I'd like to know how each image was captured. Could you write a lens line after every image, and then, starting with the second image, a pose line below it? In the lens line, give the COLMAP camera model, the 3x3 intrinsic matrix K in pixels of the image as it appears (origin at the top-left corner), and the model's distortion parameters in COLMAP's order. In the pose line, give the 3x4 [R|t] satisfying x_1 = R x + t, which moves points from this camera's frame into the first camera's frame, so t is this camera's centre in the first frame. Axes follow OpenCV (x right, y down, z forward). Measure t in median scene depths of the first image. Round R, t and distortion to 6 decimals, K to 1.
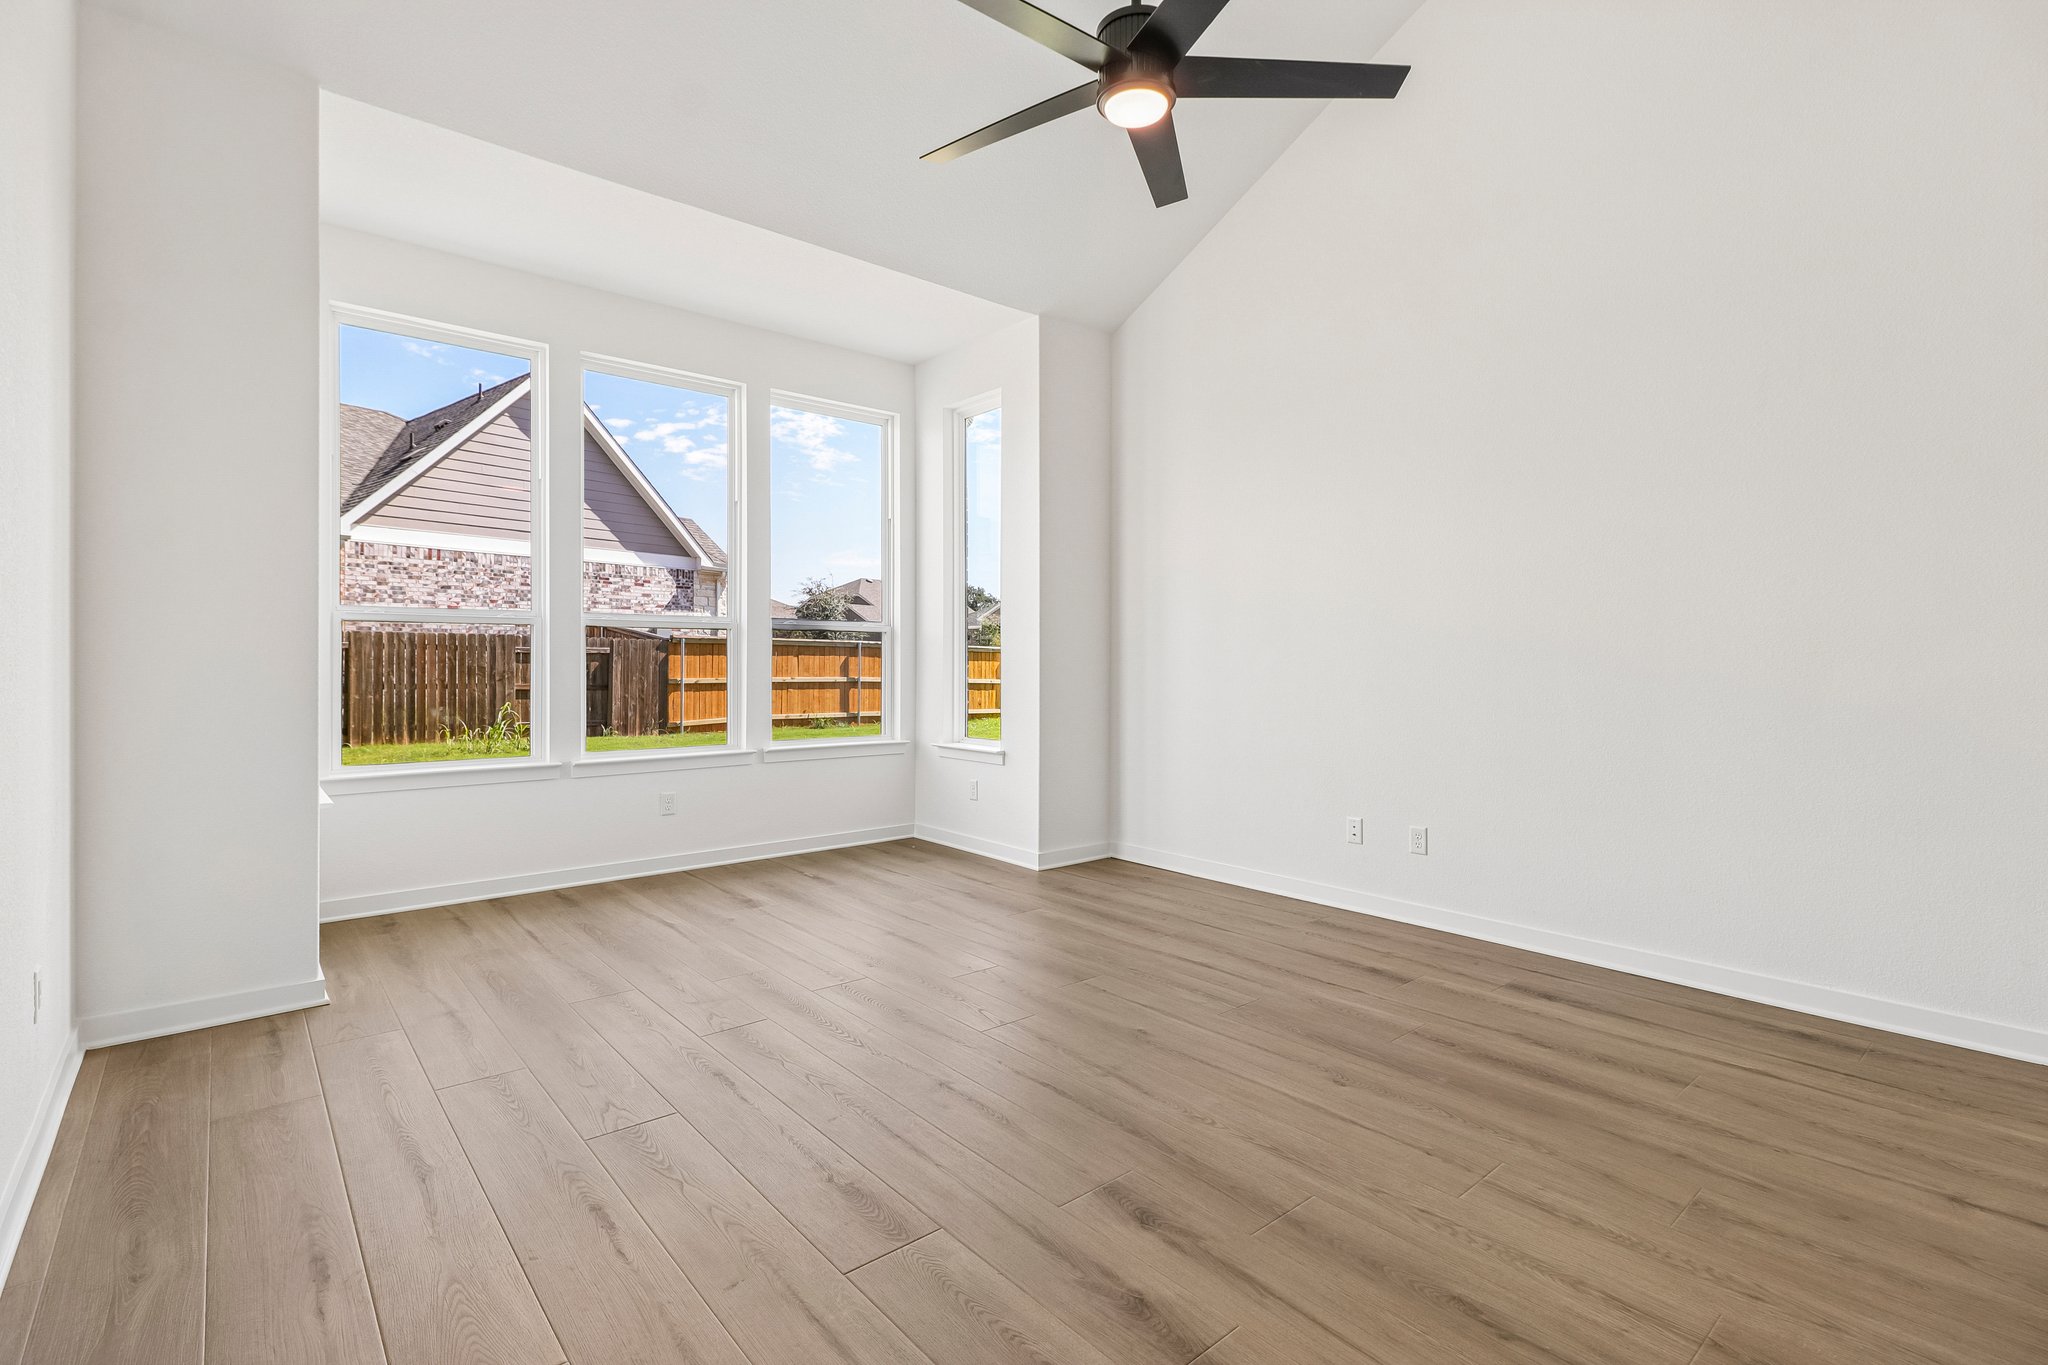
lens RADIAL K [[941.6, 0, 1034.2], [0, 941.6, 681.8], [0, 0, 1]] dist [-0.003021, -0.001235]
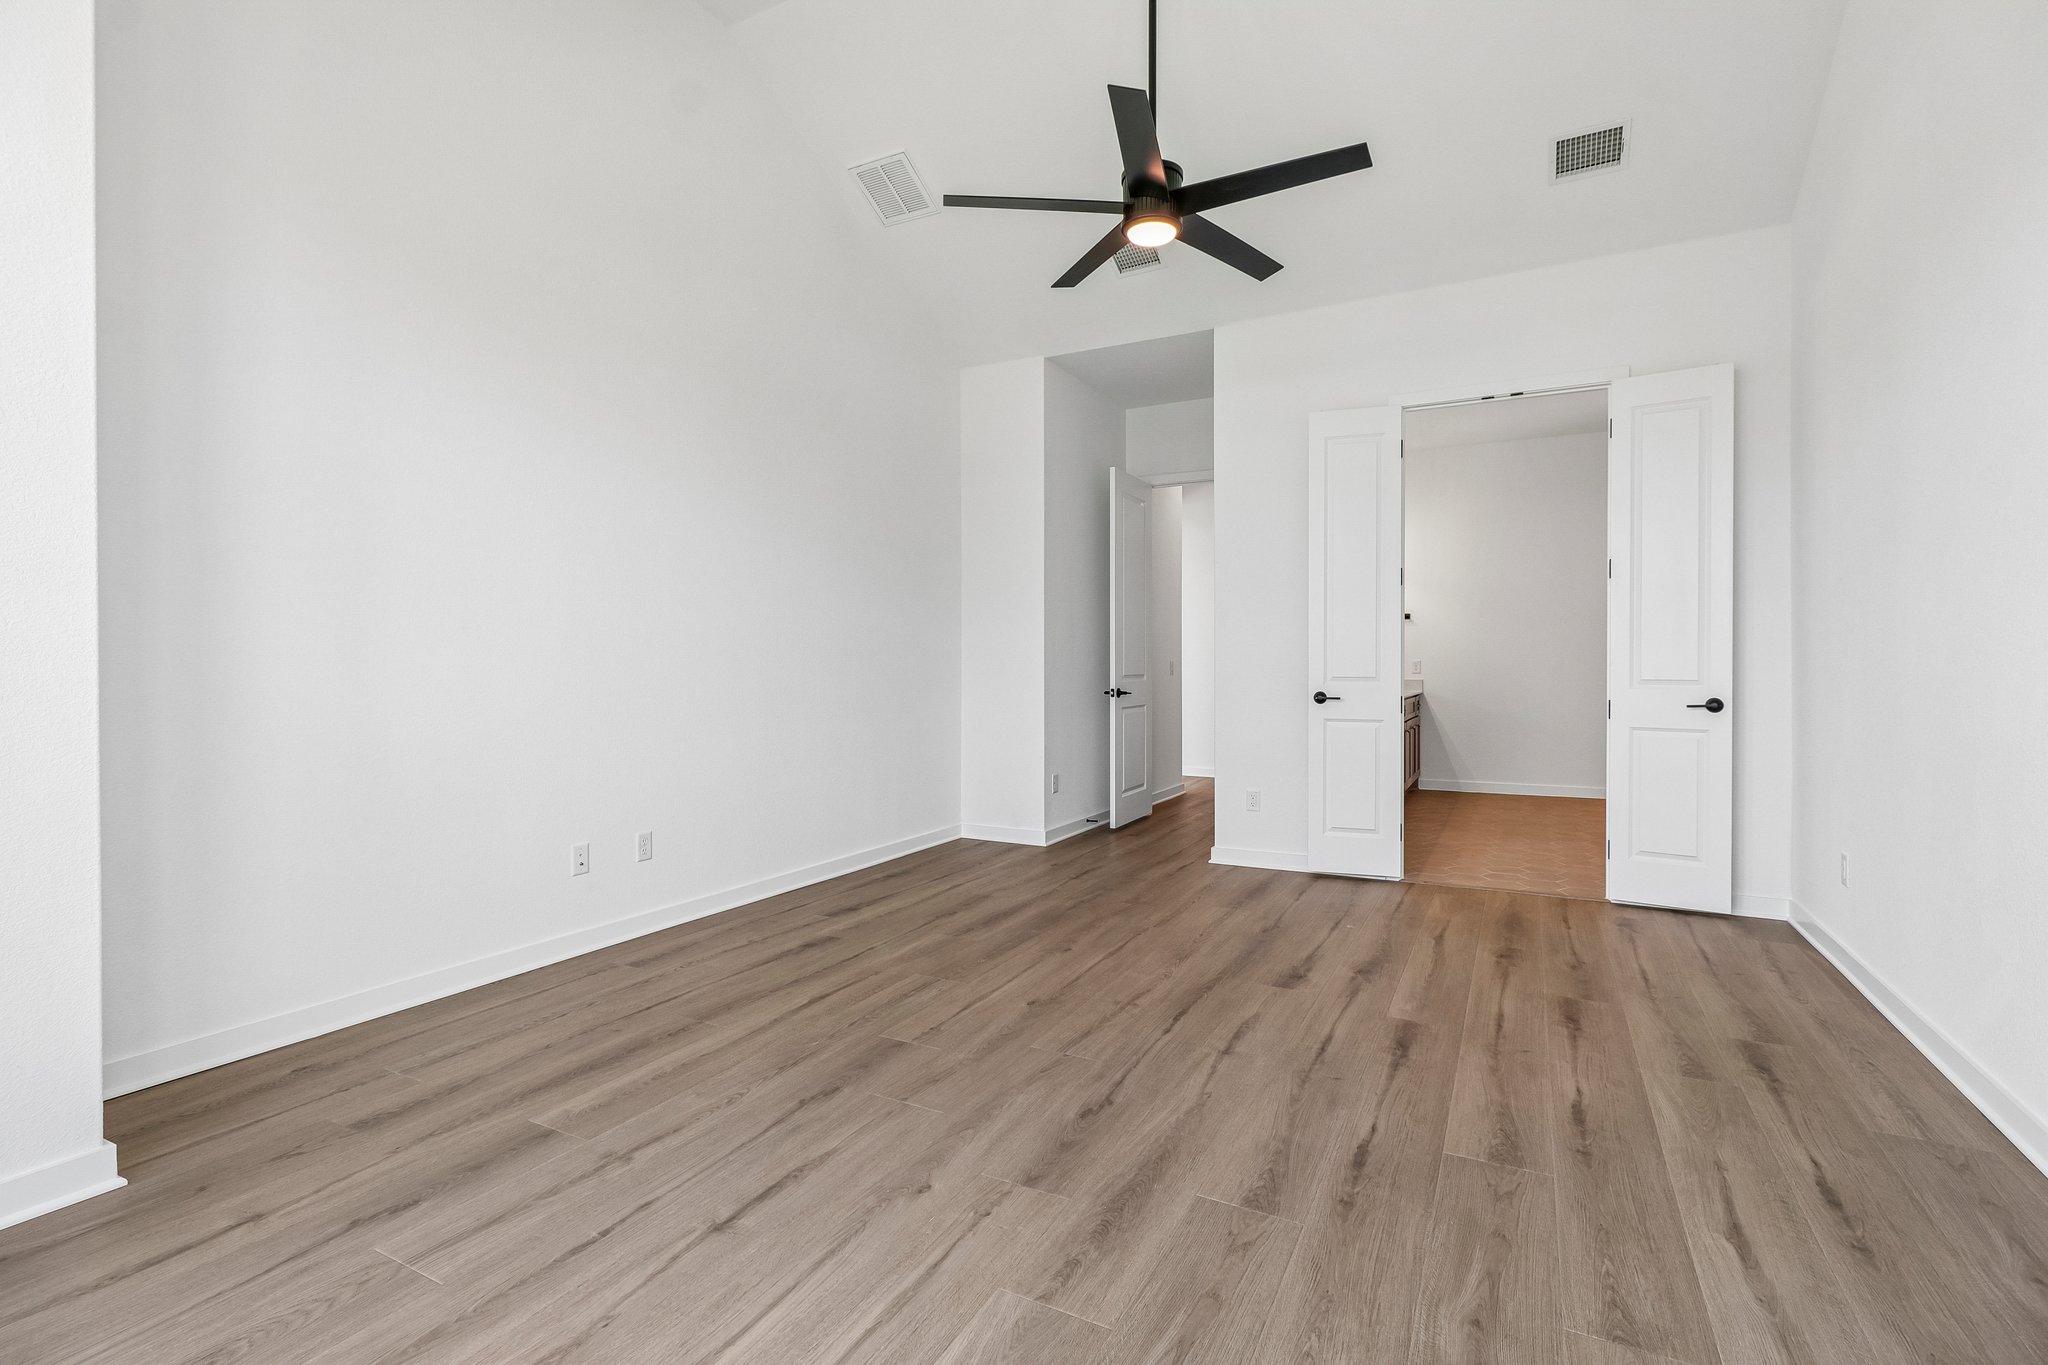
lens RADIAL K [[941.6, 0, 1012.3], [0, 941.6, 678.3], [0, 0, 1]] dist [-0.003021, -0.001235]
pose [[-0.350023, -0.017606, 0.936576, -1.111073], [0.019843, 0.999460, 0.026204, -0.037781], [-0.936531, 0.027757, -0.349484, 1.745463]]
